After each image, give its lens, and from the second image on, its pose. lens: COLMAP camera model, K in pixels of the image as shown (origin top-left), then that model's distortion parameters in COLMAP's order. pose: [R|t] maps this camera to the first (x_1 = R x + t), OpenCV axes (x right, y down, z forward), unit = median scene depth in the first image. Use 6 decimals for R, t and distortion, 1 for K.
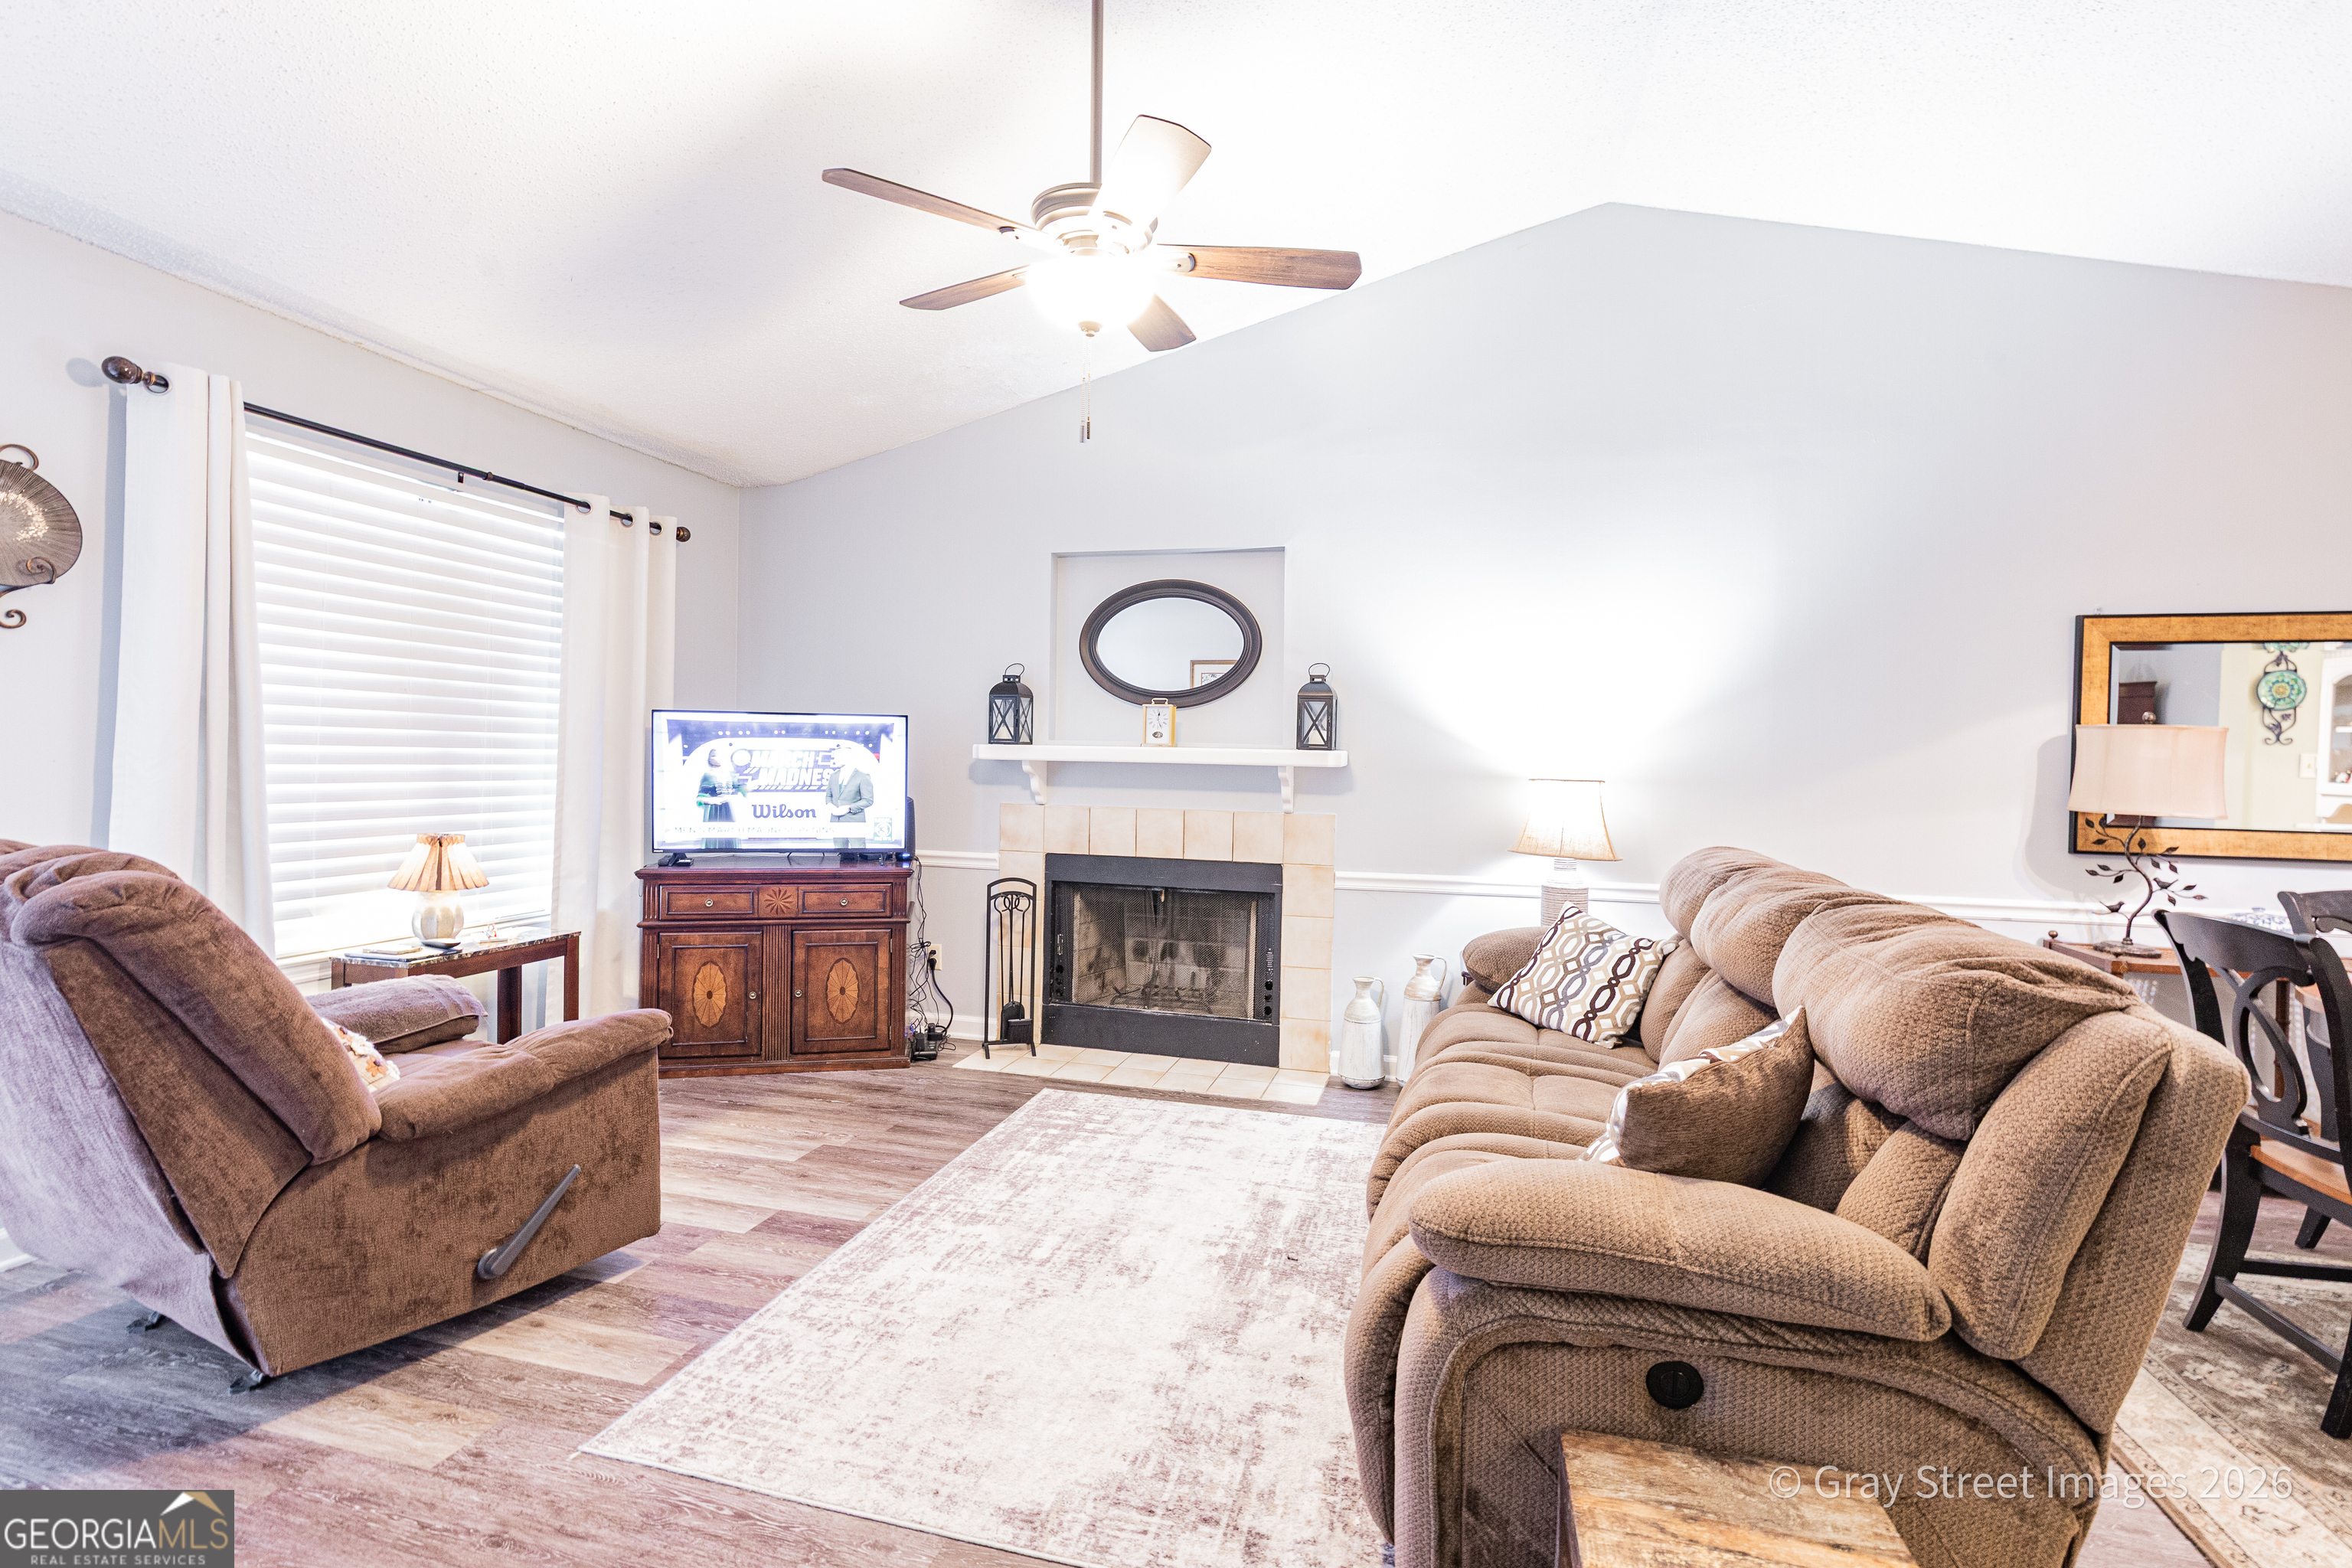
lens RADIAL K [[1069.2, 0, 1178.6], [0, 1069.2, 769.7], [0, 0, 1]] dist [-0.001236, 0.001917]
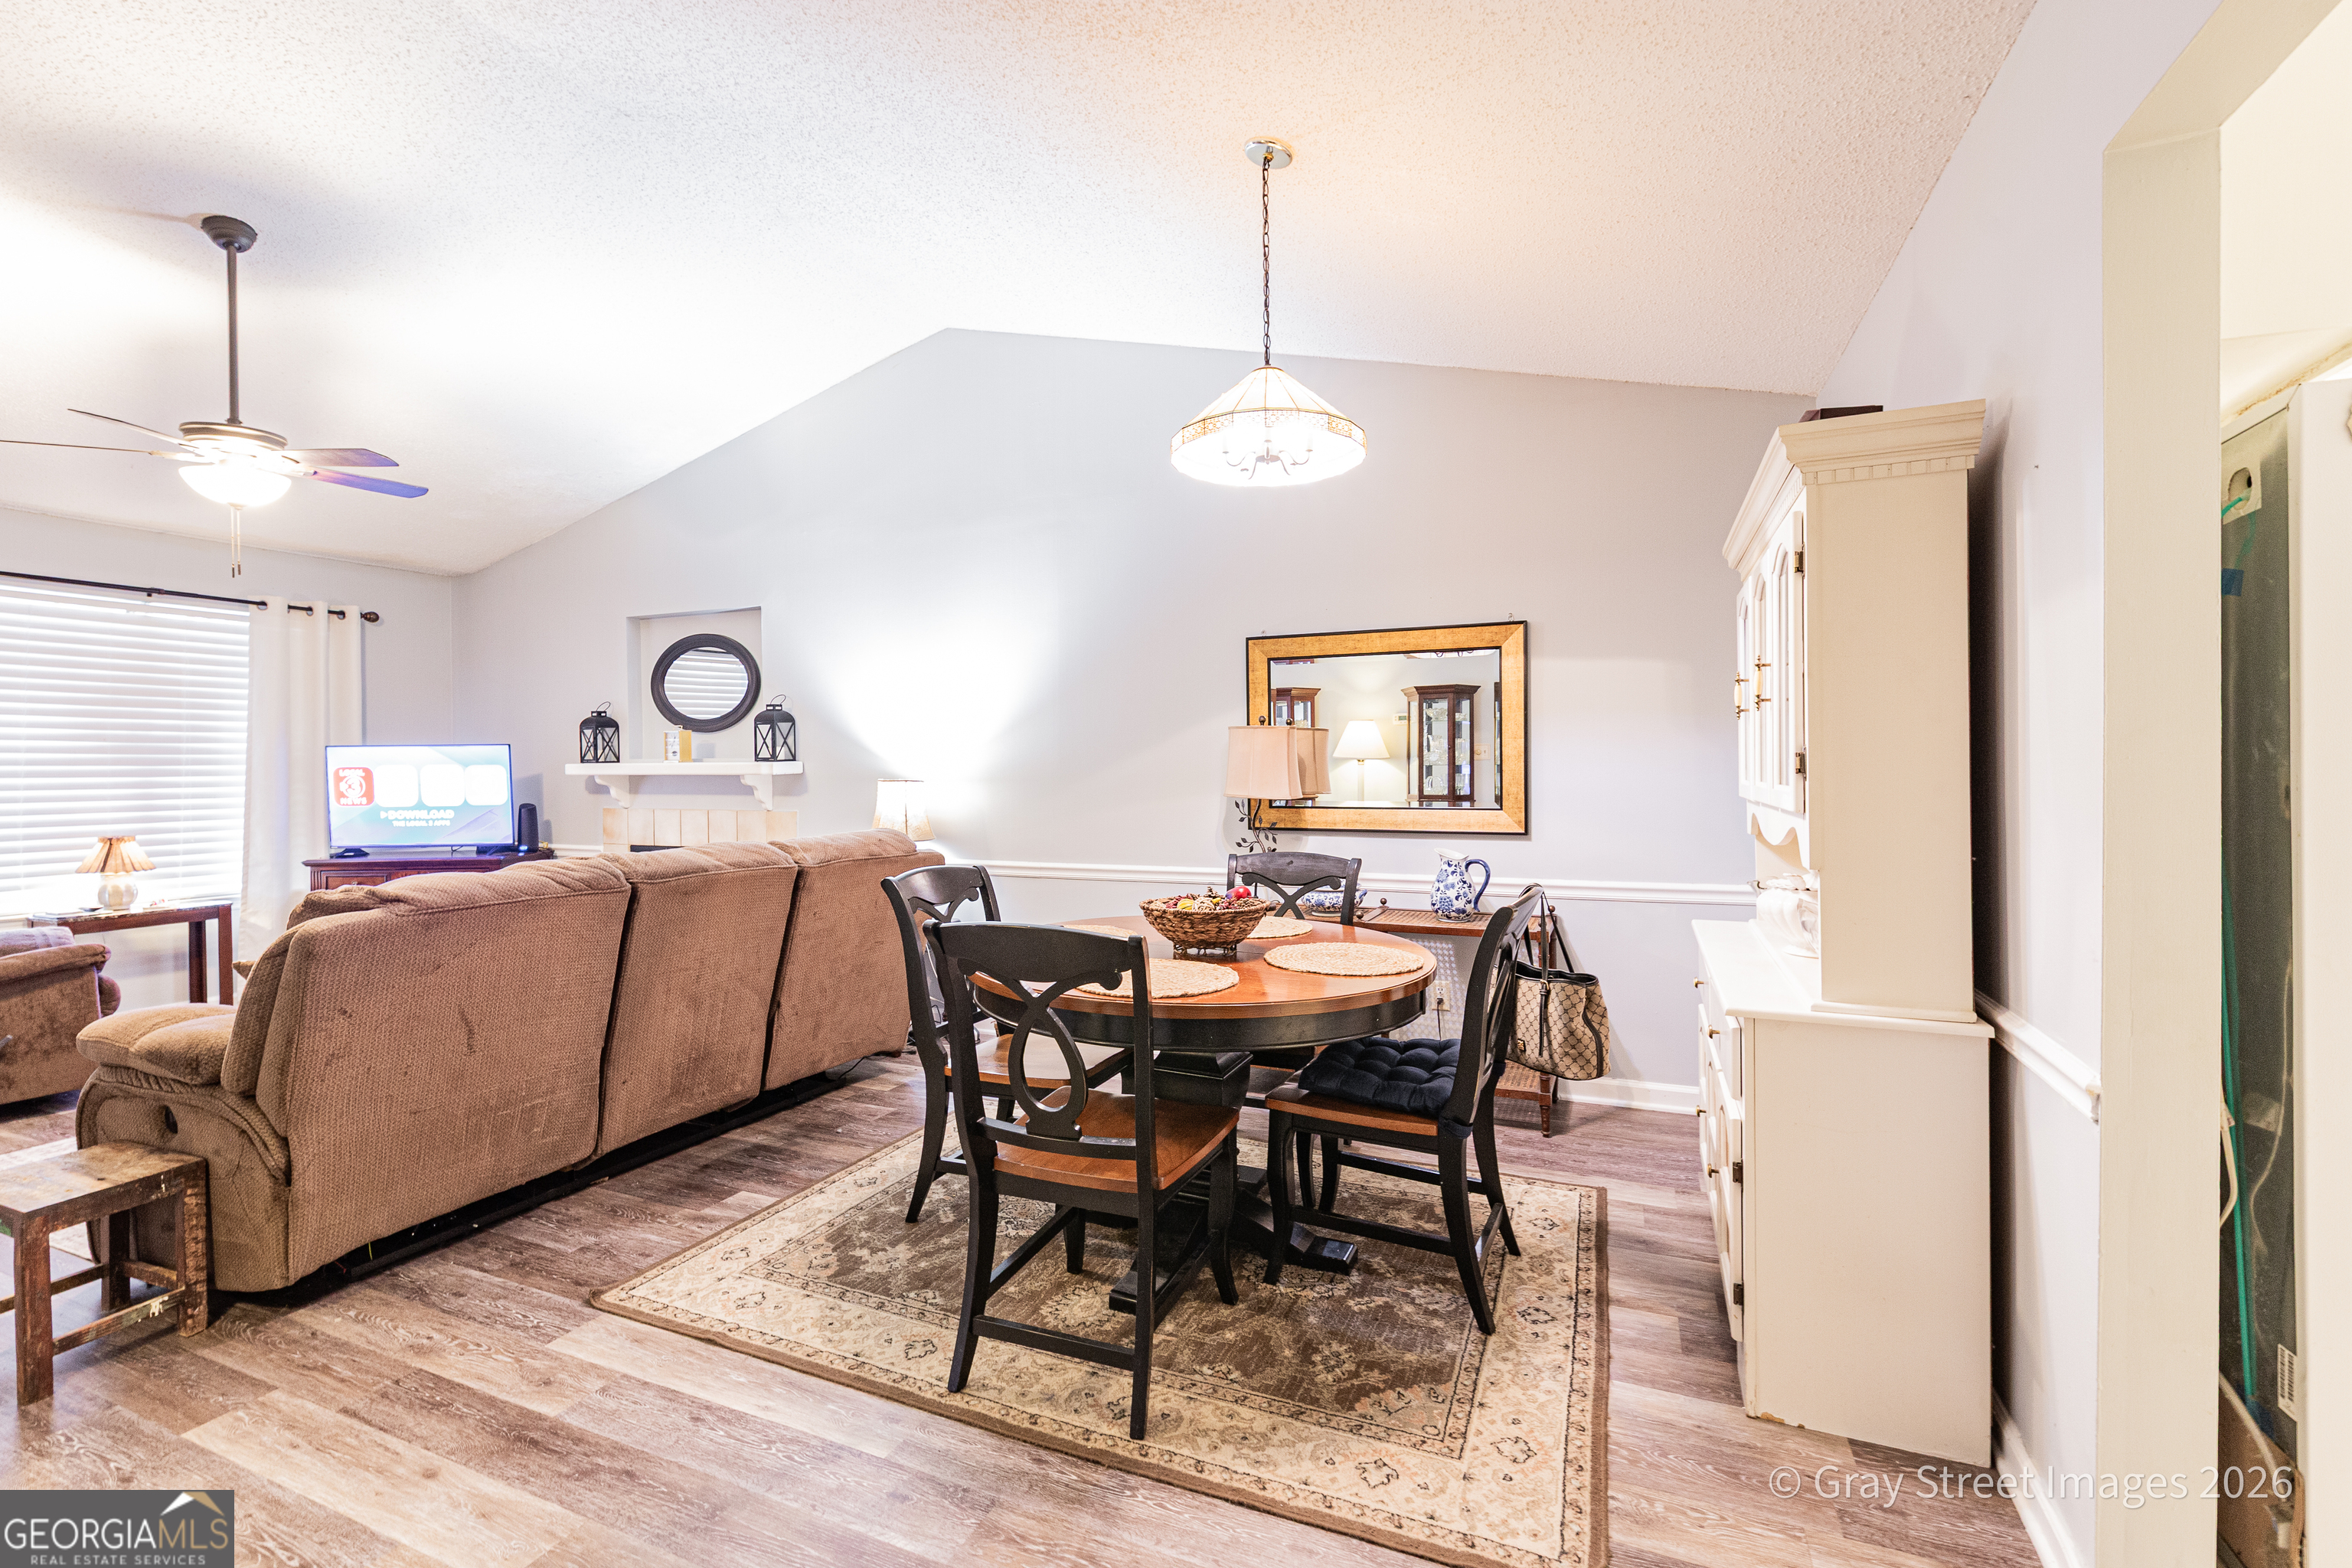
lens RADIAL K [[1012.6, 0, 1180.9], [0, 1012.6, 773.8], [0, 0, 1]] dist [0.002440, -0.000023]
pose [[0.989301, -0.025405, -0.143661, 0.884028], [0.024967, 0.999677, -0.004848, 0.016060], [0.143738, 0.001209, 0.989615, -0.165801]]
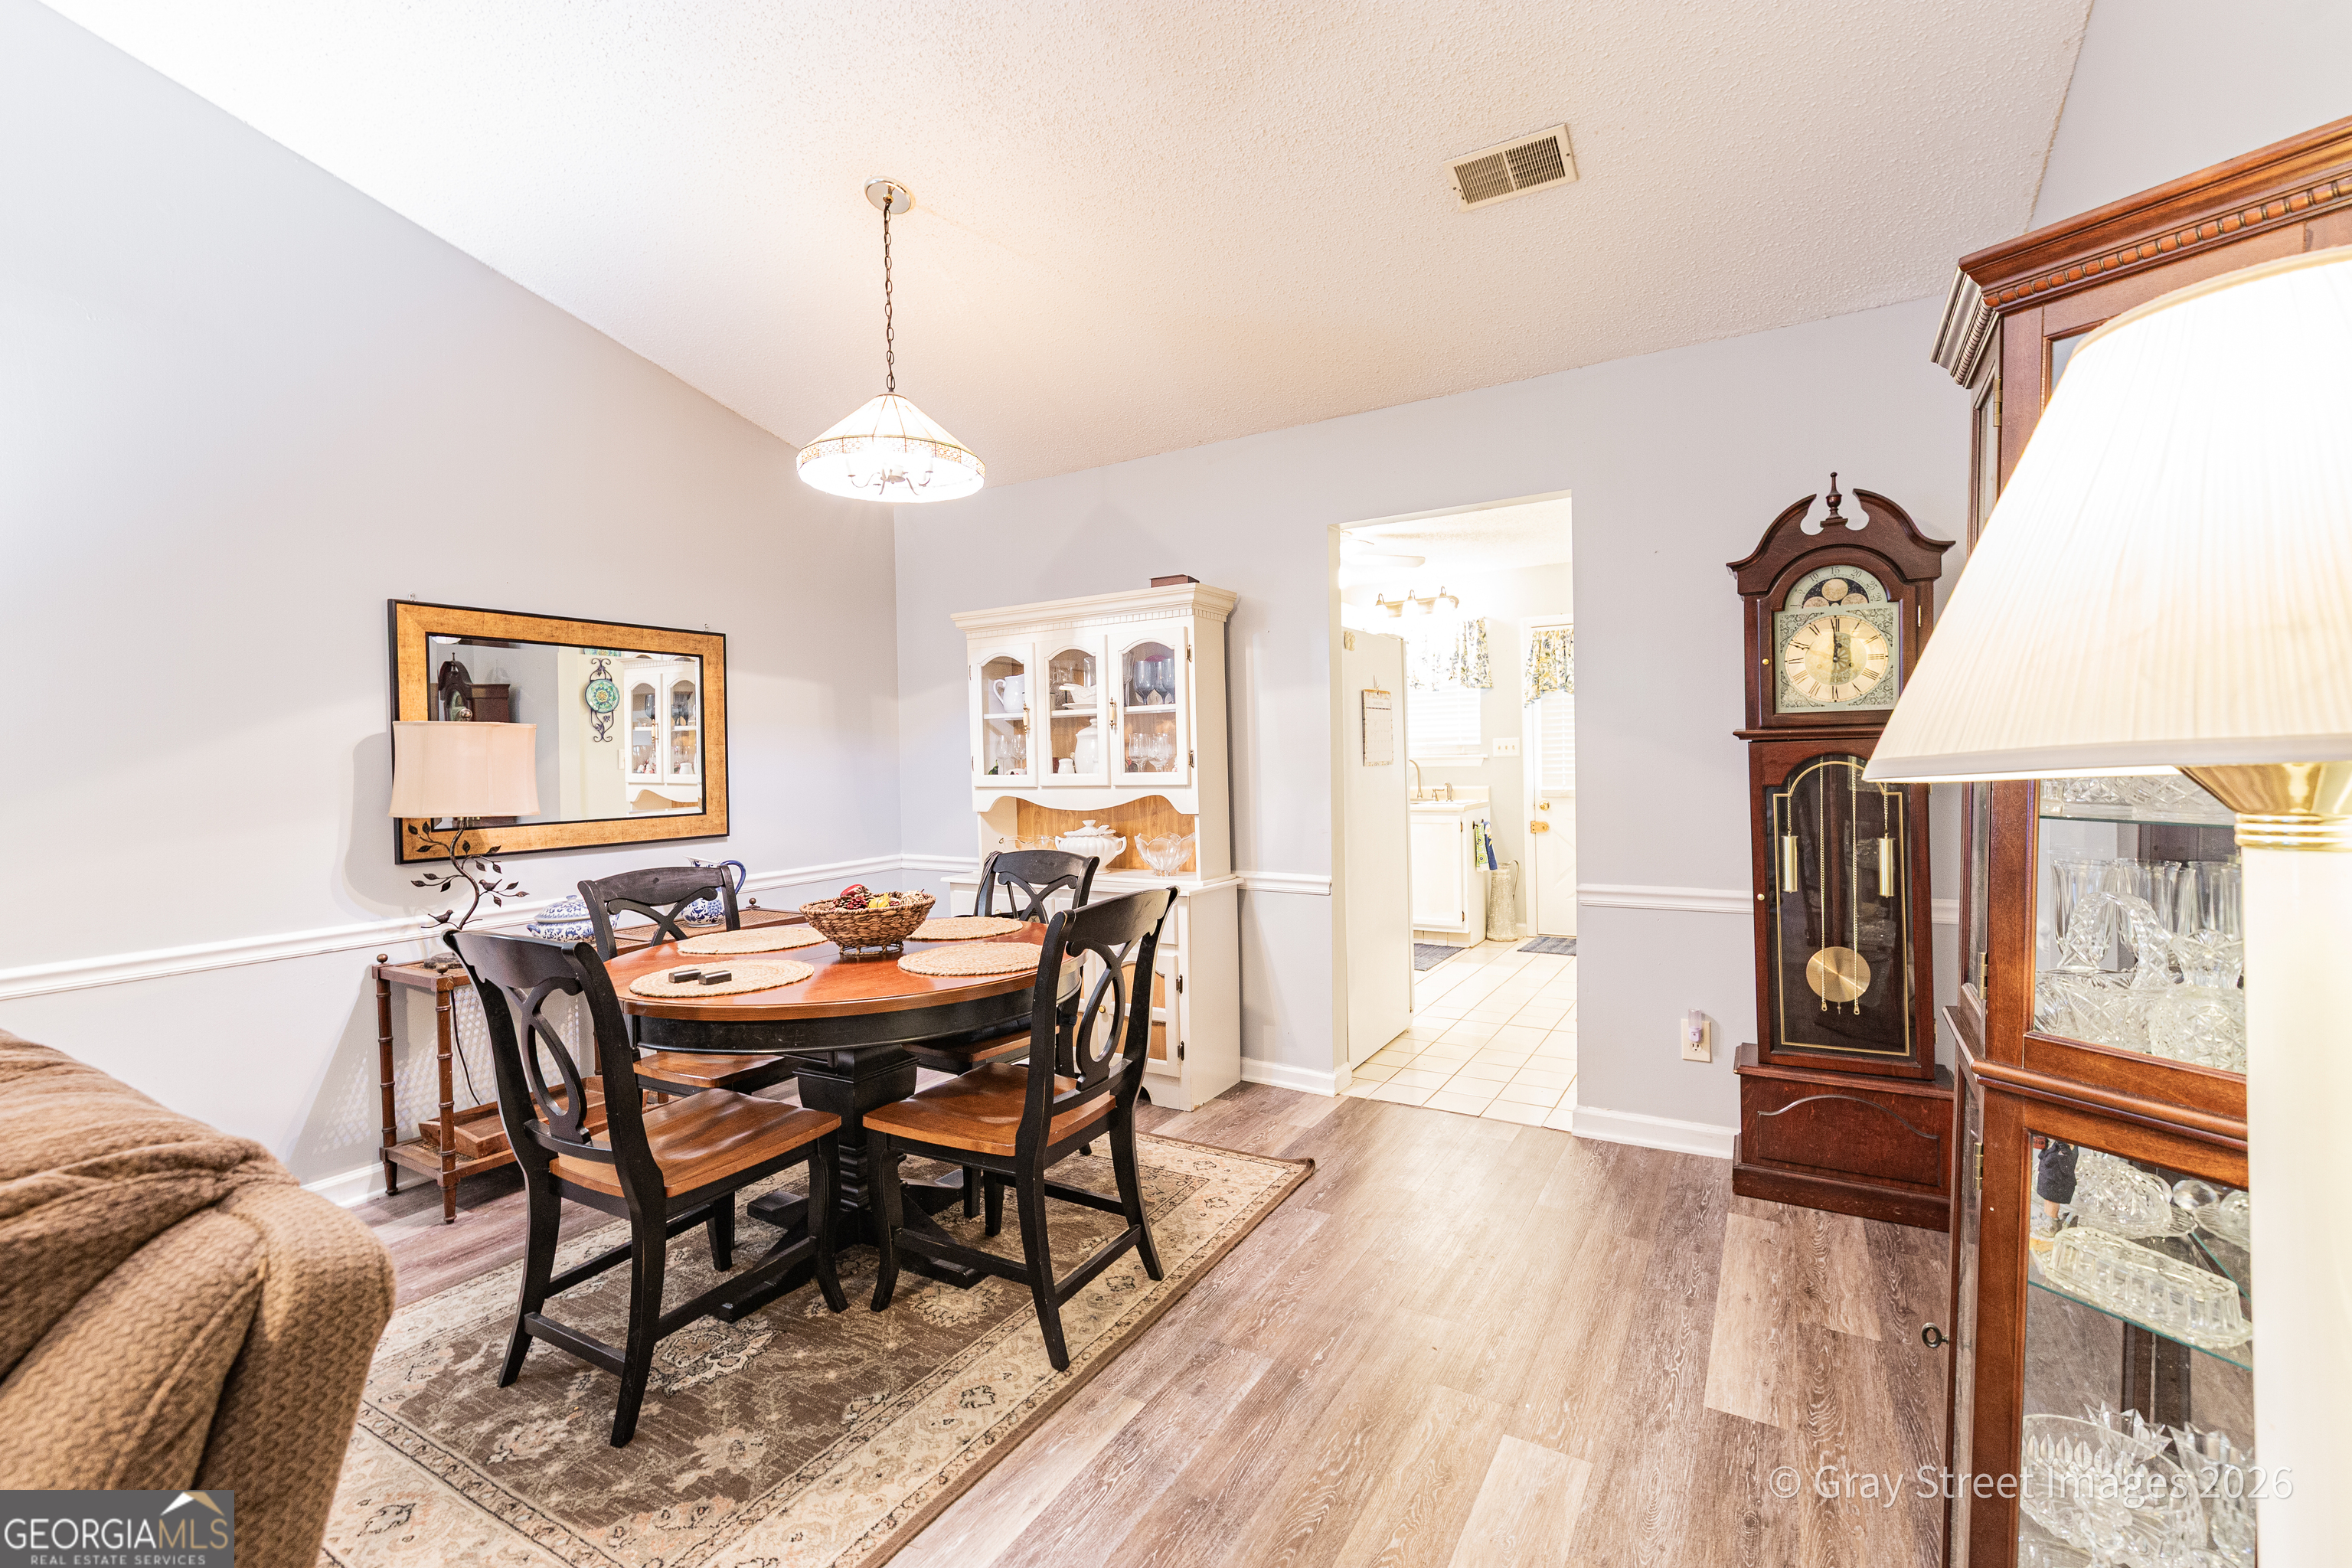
lens RADIAL K [[1012.6, 0, 1184.2], [0, 1012.6, 771.0], [0, 0, 1]] dist [0.002440, -0.000023]
pose [[0.265697, -0.037448, 0.963329, 0.183337], [0.035725, 0.998941, 0.028979, -0.001147], [-0.963395, 0.026715, 0.266753, 0.127603]]
